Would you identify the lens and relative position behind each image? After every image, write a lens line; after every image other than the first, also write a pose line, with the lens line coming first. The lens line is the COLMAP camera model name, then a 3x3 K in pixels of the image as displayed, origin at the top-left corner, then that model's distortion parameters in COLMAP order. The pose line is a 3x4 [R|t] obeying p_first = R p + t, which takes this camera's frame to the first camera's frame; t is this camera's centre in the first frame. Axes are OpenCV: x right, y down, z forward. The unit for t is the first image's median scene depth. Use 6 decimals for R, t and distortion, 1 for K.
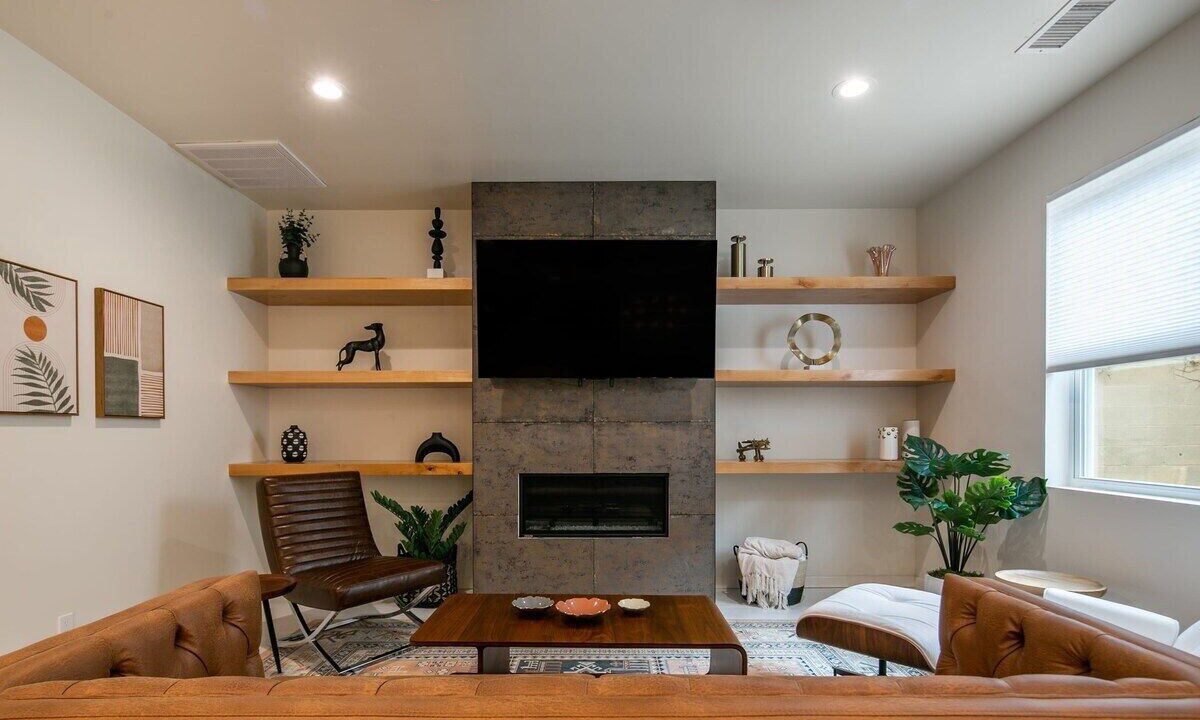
lens RADIAL K [[582.8, 0, 572.3], [0, 582.8, 443.2], [0, 0, 1]] dist [0.002941, -0.000327]
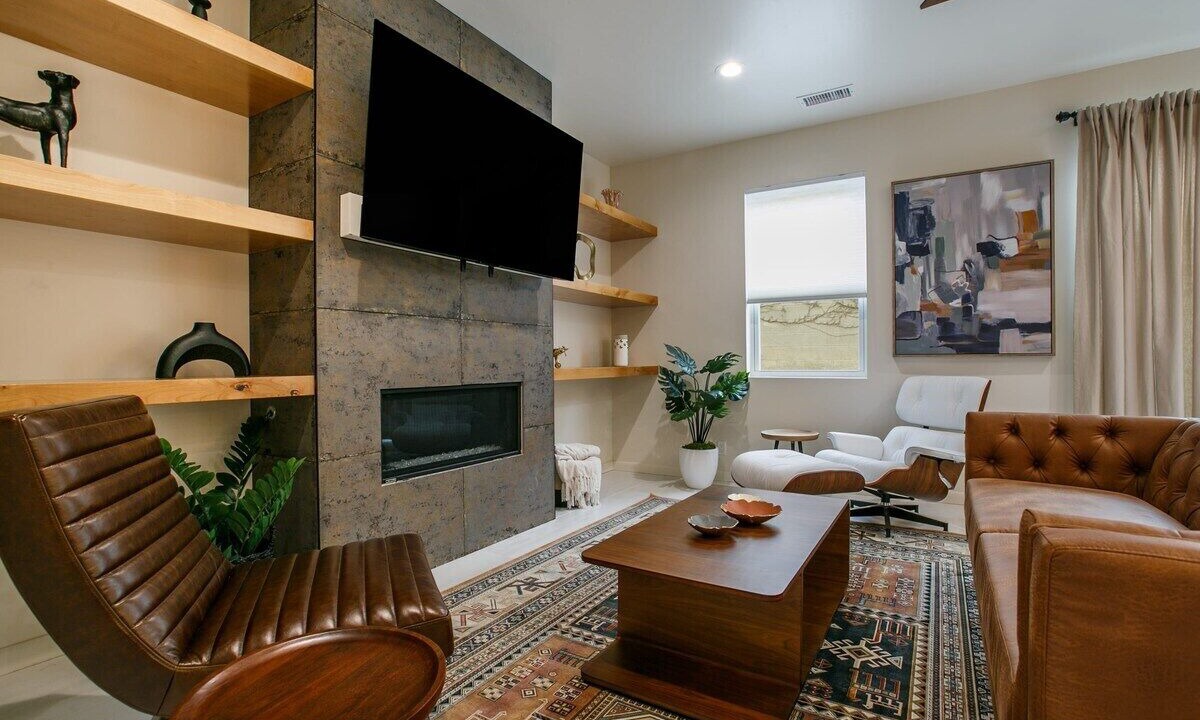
lens RADIAL K [[582.8, 0, 604.3], [0, 582.8, 357.2], [0, 0, 1]] dist [0.002941, -0.000327]
pose [[0.490895, 0.005630, 0.871200, -0.551174], [0.018355, 0.999690, -0.016804, 0.031336], [-0.871025, 0.024240, 0.490640, 0.447207]]
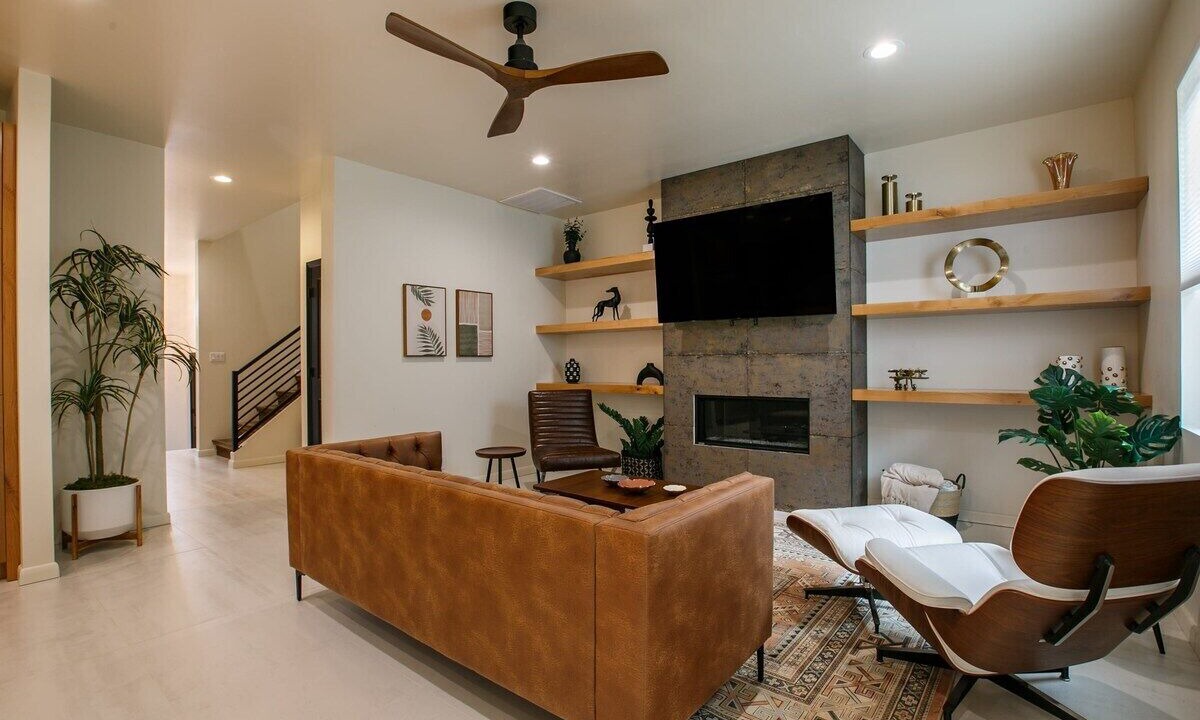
lens RADIAL K [[547.7, 0, 602.2], [0, 547.7, 362.7], [0, 0, 1]] dist [-0.031769, 0.000406]
pose [[0.787192, -0.003399, -0.616699, 0.501641], [-0.002581, 0.999958, -0.008807, -0.007733], [0.616703, 0.008525, 0.787150, -0.087553]]
